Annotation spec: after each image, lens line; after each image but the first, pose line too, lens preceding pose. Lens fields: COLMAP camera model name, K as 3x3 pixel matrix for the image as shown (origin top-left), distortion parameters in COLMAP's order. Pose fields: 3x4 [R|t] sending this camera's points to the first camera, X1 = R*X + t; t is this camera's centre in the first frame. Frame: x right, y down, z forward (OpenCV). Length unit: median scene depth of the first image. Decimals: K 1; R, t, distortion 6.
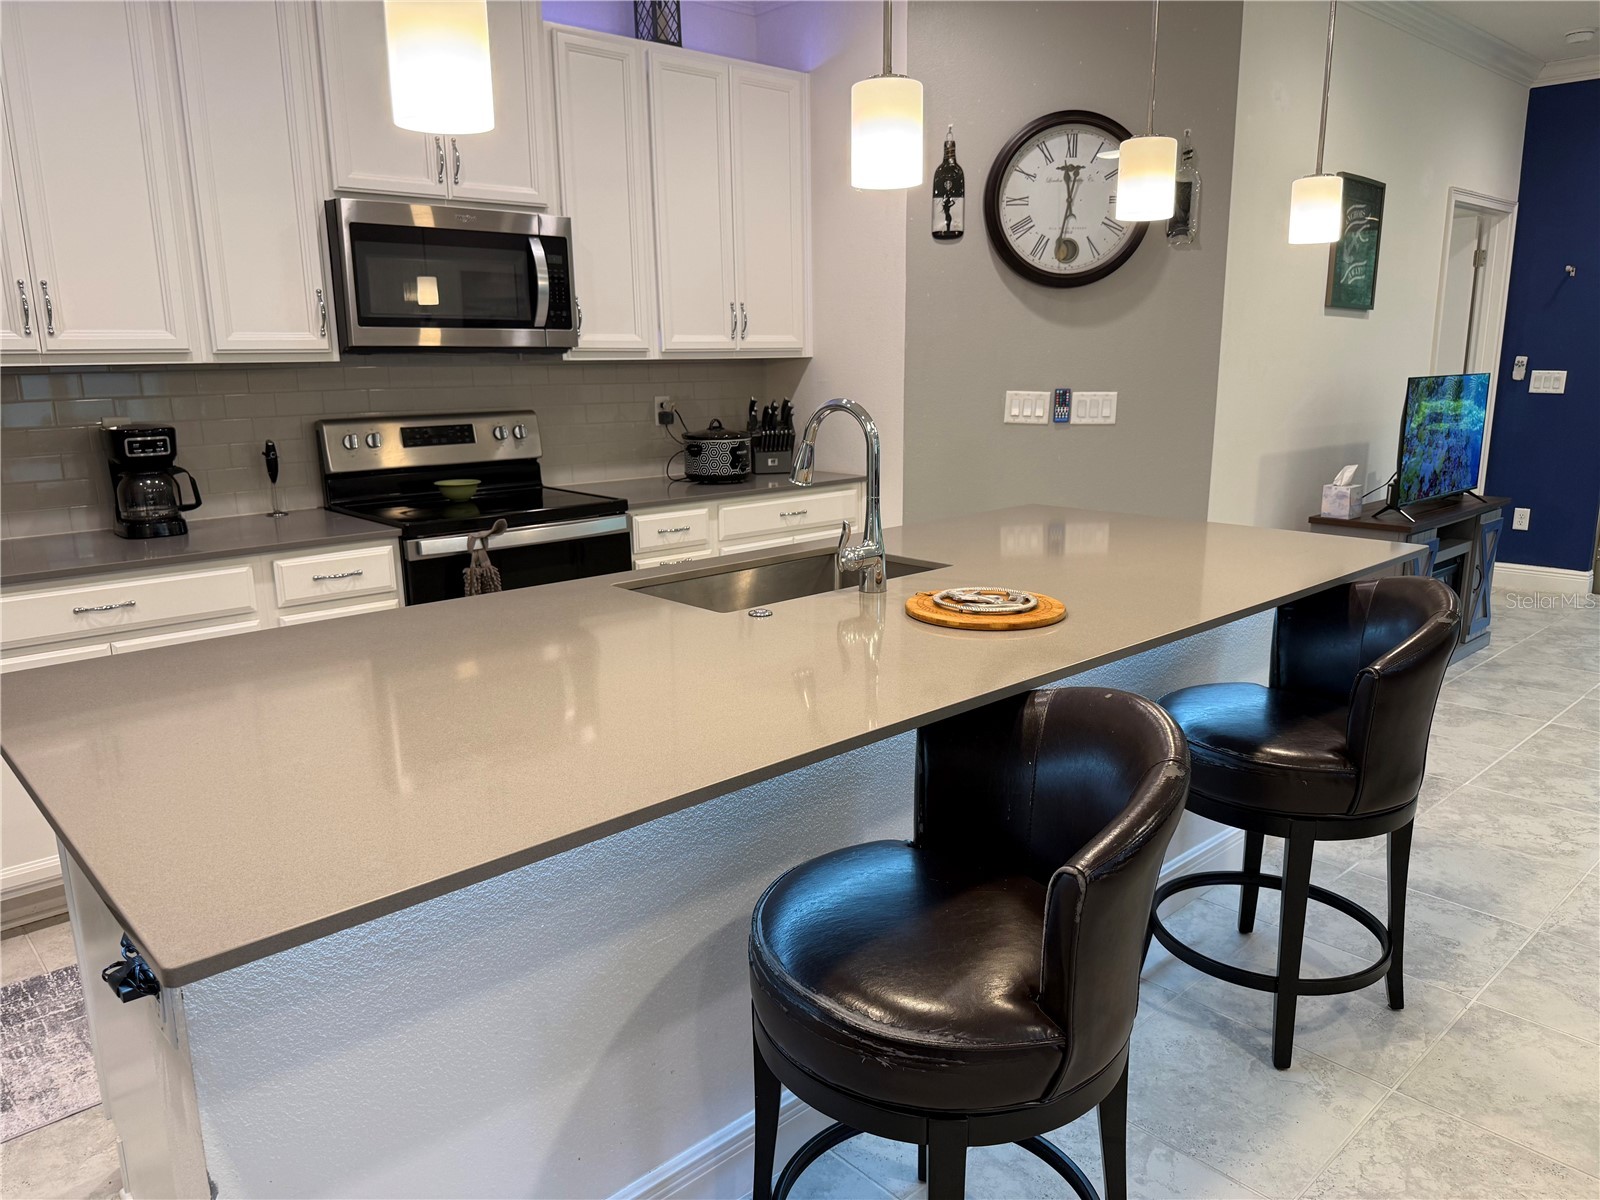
lens RADIAL K [[1126.4, 0, 801.4], [0, 1126.4, 617.3], [0, 0, 1]] dist [0.077295, -0.098455]
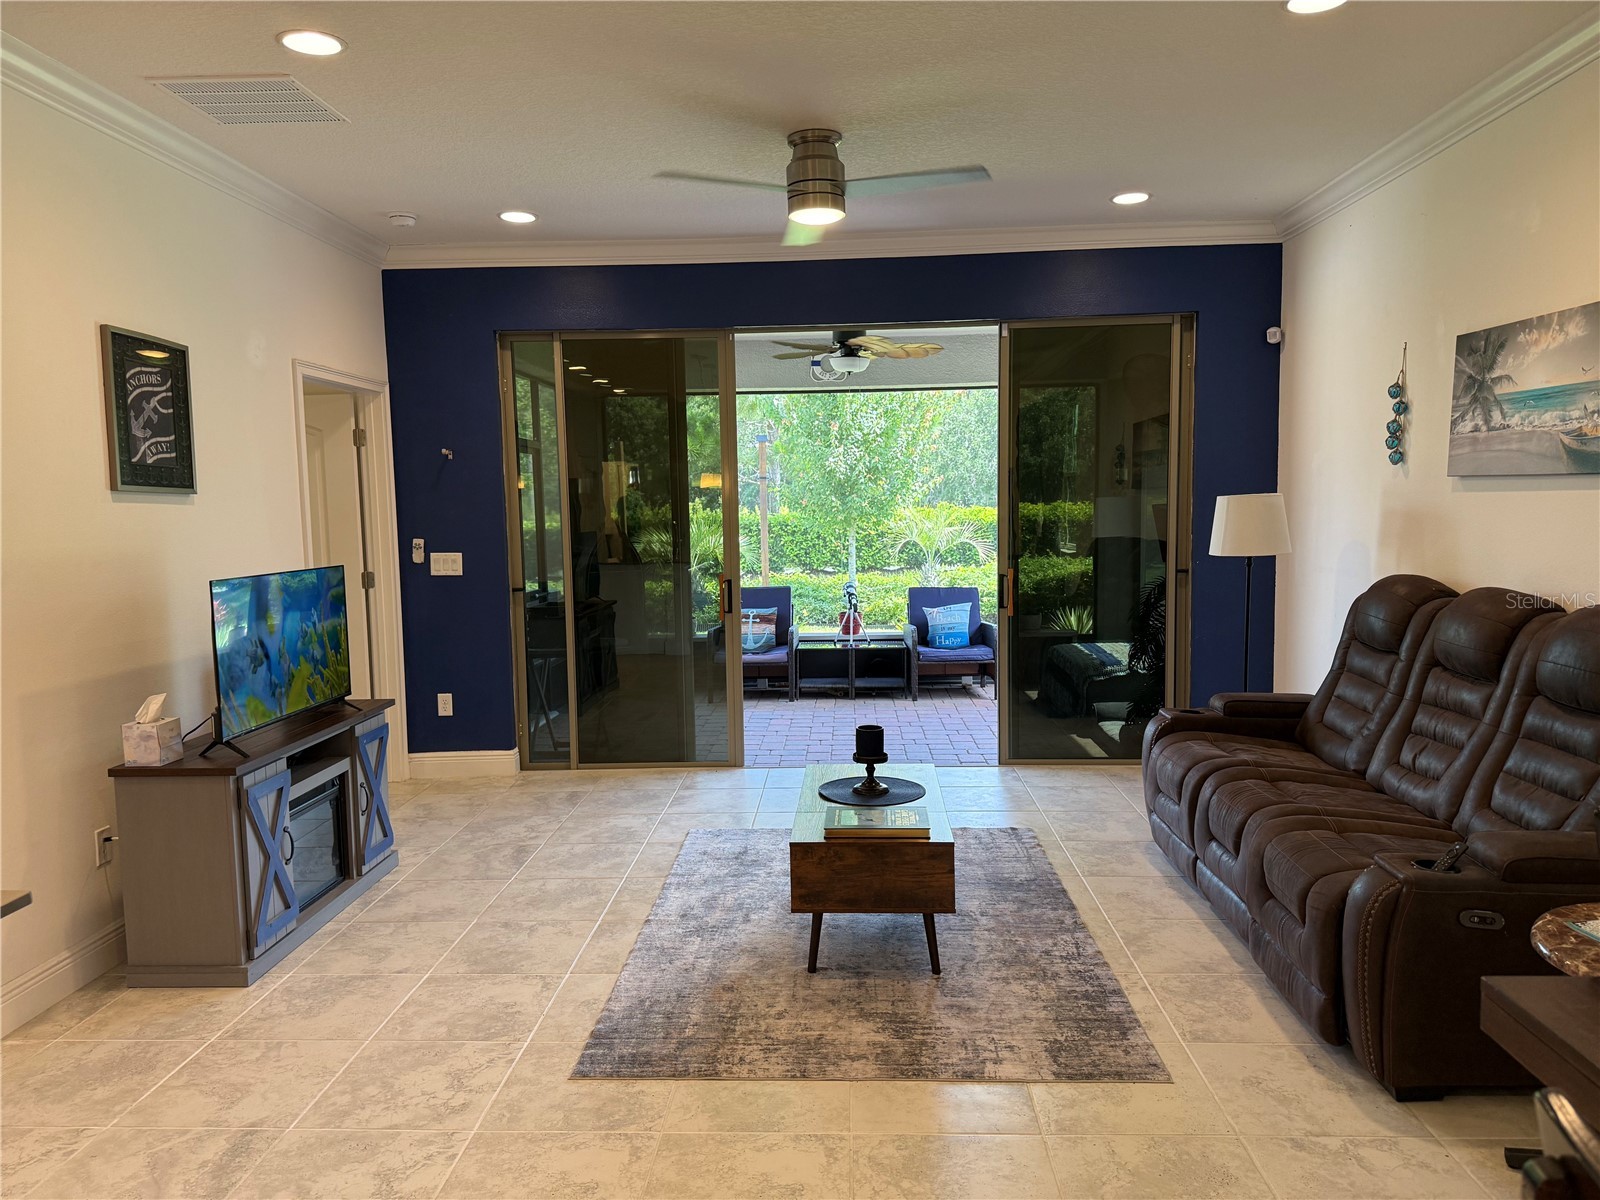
lens RADIAL K [[1124.9, 0, 811.1], [0, 1124.9, 603.5], [0, 0, 1]] dist [0.080064, -0.105886]
pose [[0.705117, -0.066272, 0.705987, 0.288603], [0.173125, 0.981583, -0.080769, -0.062822], [-0.687632, 0.179175, 0.703604, 0.169102]]
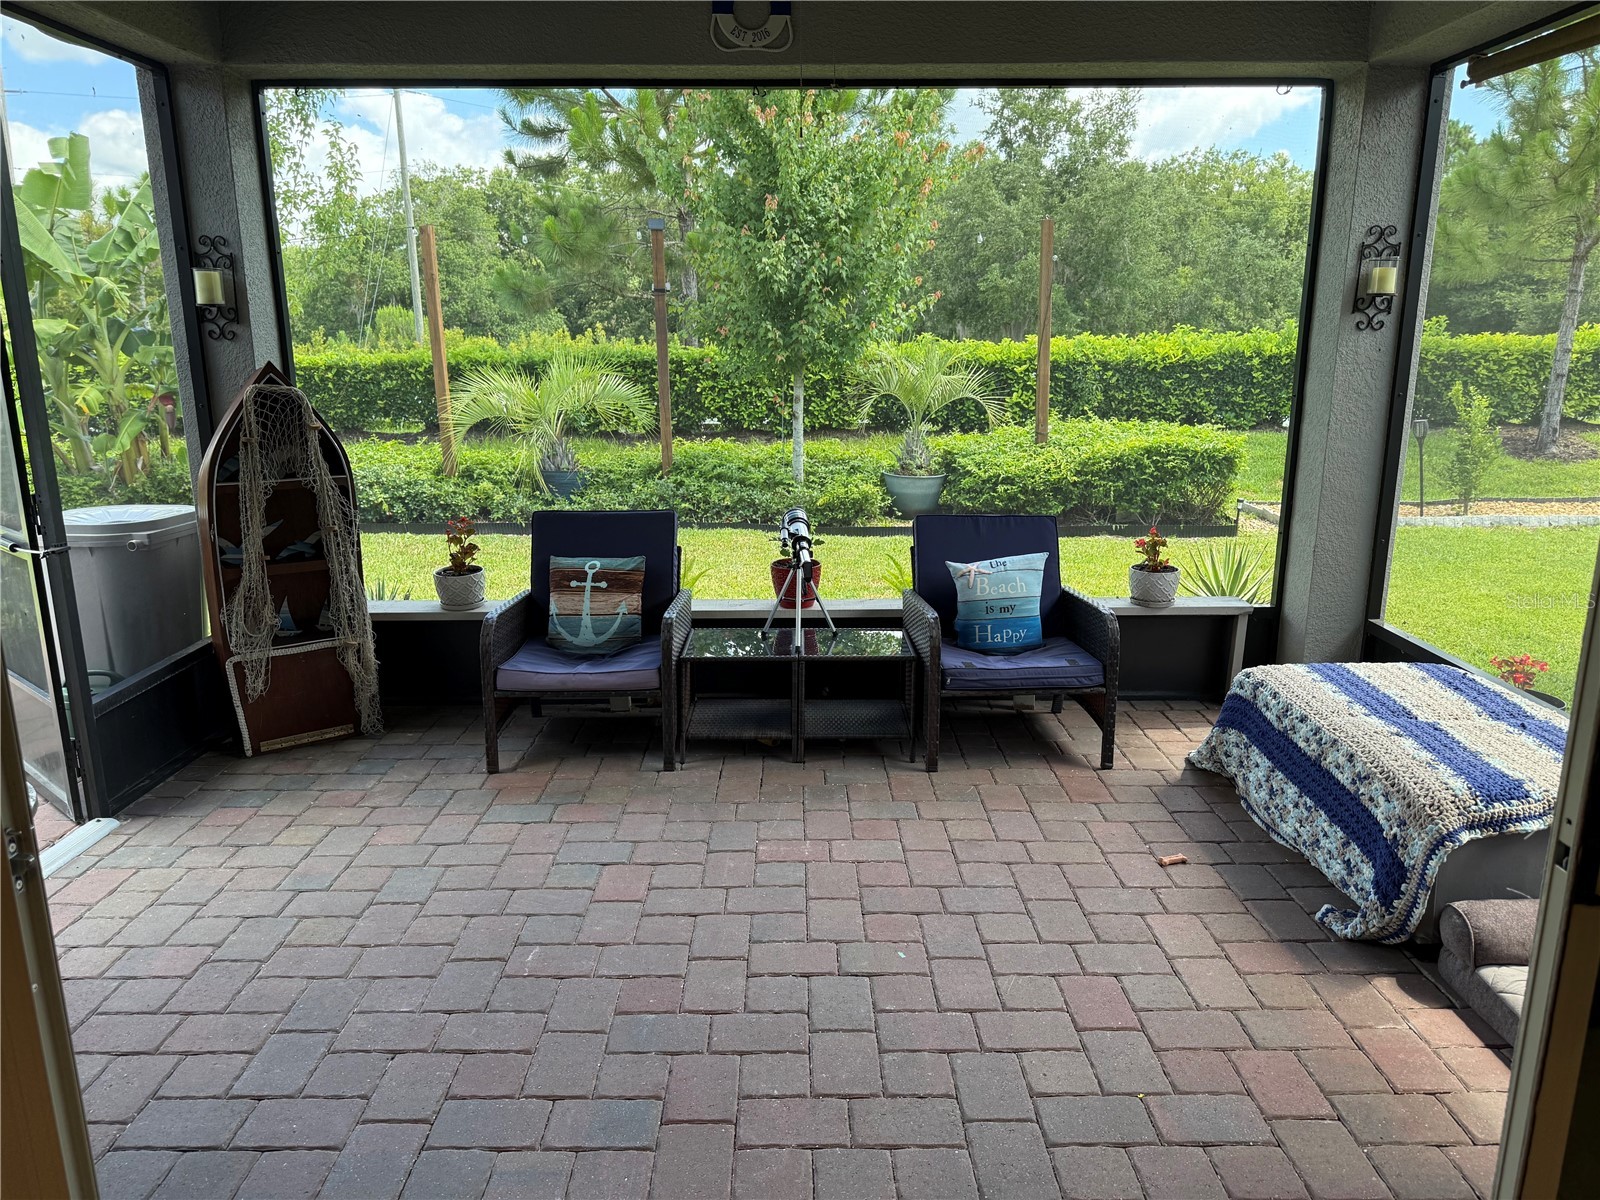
lens RADIAL K [[1121.4, 0, 800.0], [0, 1121.4, 600.0], [0, 0, 1]] dist [0.096902, -0.119768]
pose [[0.676320, -0.165407, 0.717797, 1.183572], [0.166553, 0.983565, 0.069720, -0.267471], [-0.717531, 0.072399, 0.692753, 0.979501]]
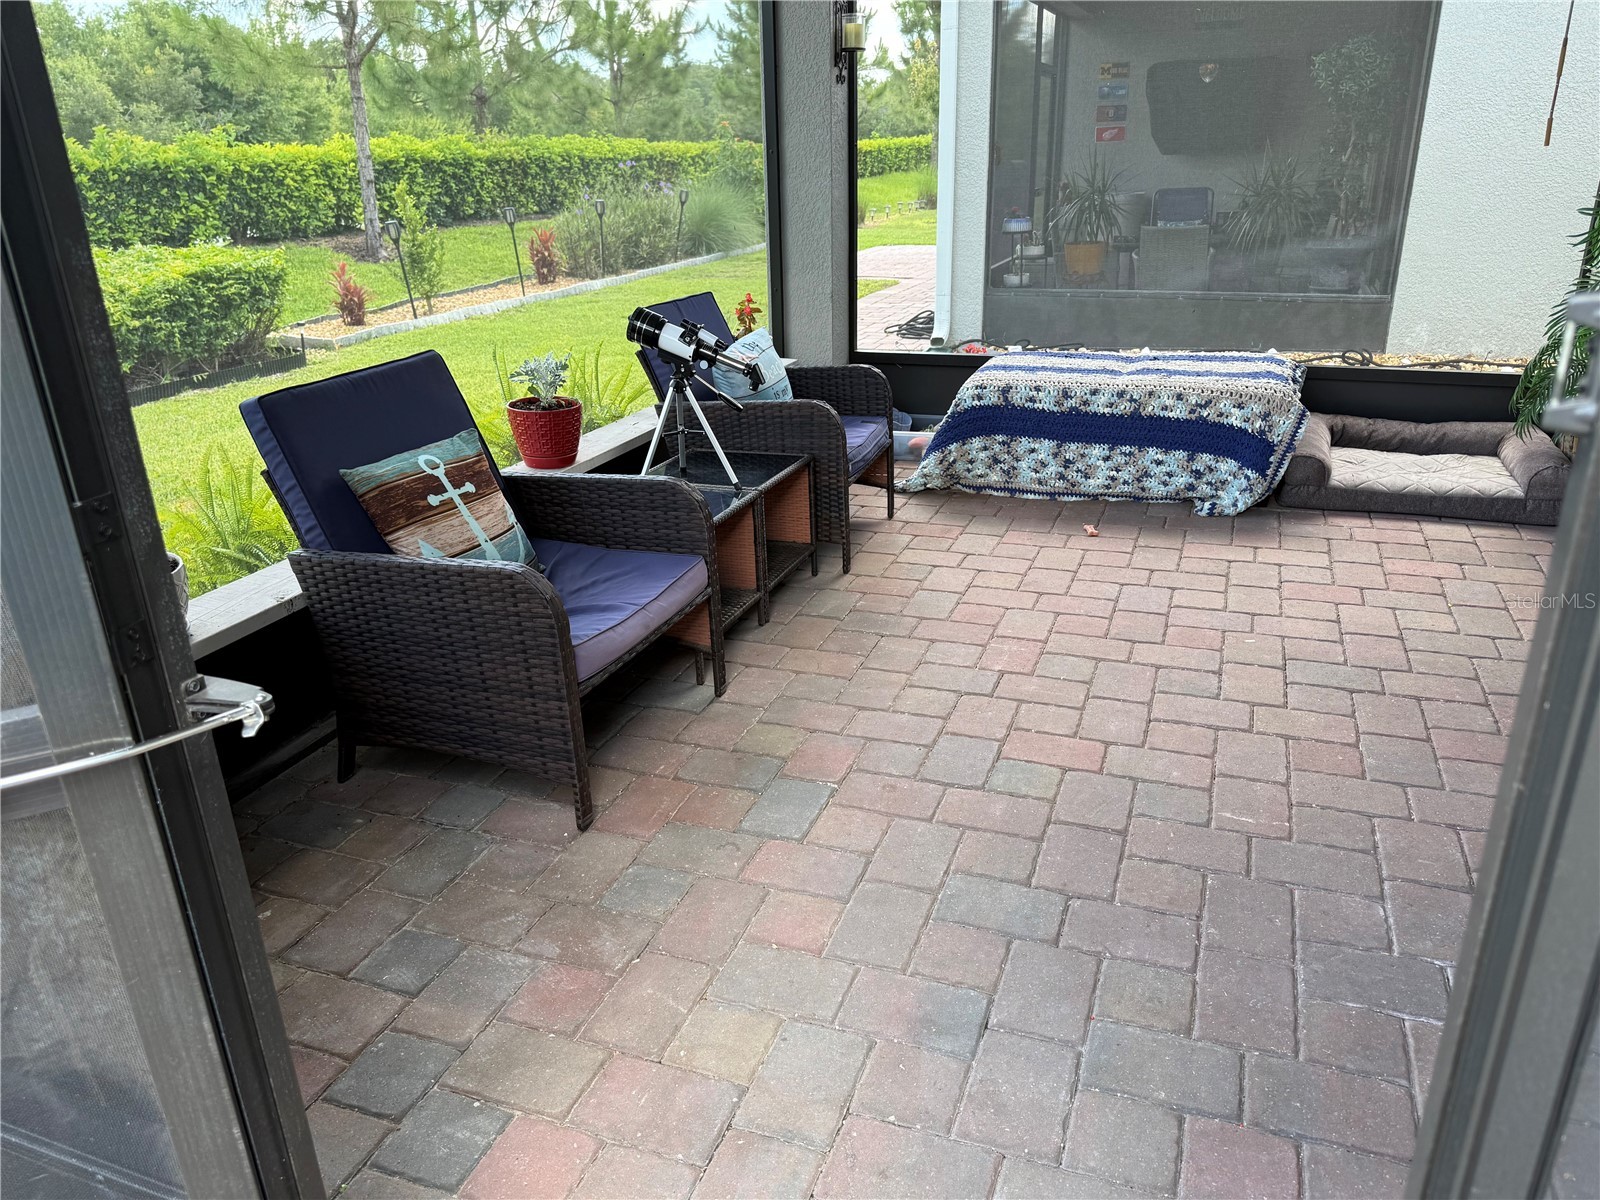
lens RADIAL K [[1124.9, 0, 811.1], [0, 1124.9, 603.5], [0, 0, 1]] dist [0.080064, -0.105886]
pose [[-0.447632, -0.314542, 0.837071, 1.198991], [0.231954, 0.863210, 0.448403, -0.427915], [-0.863610, 0.394882, -0.313442, 1.960598]]
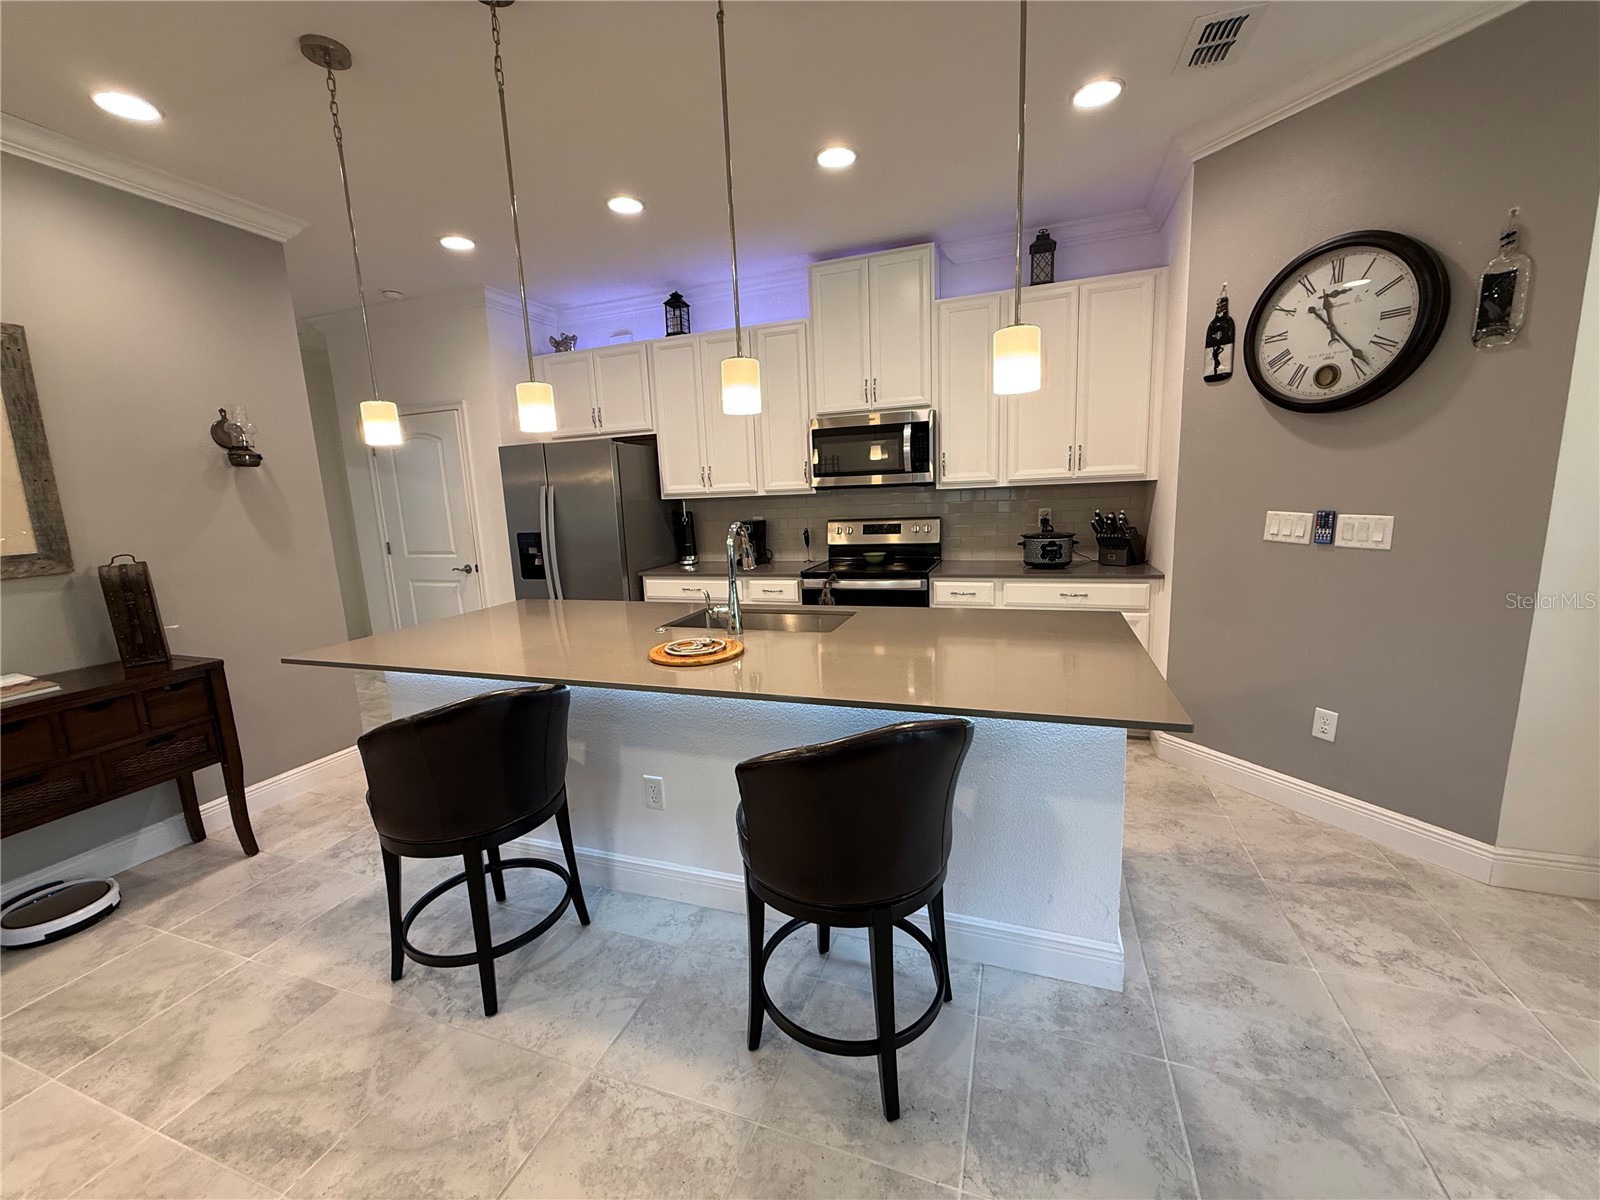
lens RADIAL K [[638.0, 0, 800.0], [0, 638.0, 600.0], [0, 0, 1]] dist [0.001749, 0.000301]
pose [[0.457176, 0.147038, -0.877138, 0.557443], [-0.164617, 0.983188, 0.079015, -0.097856], [0.874009, 0.108268, 0.473694, 0.354835]]
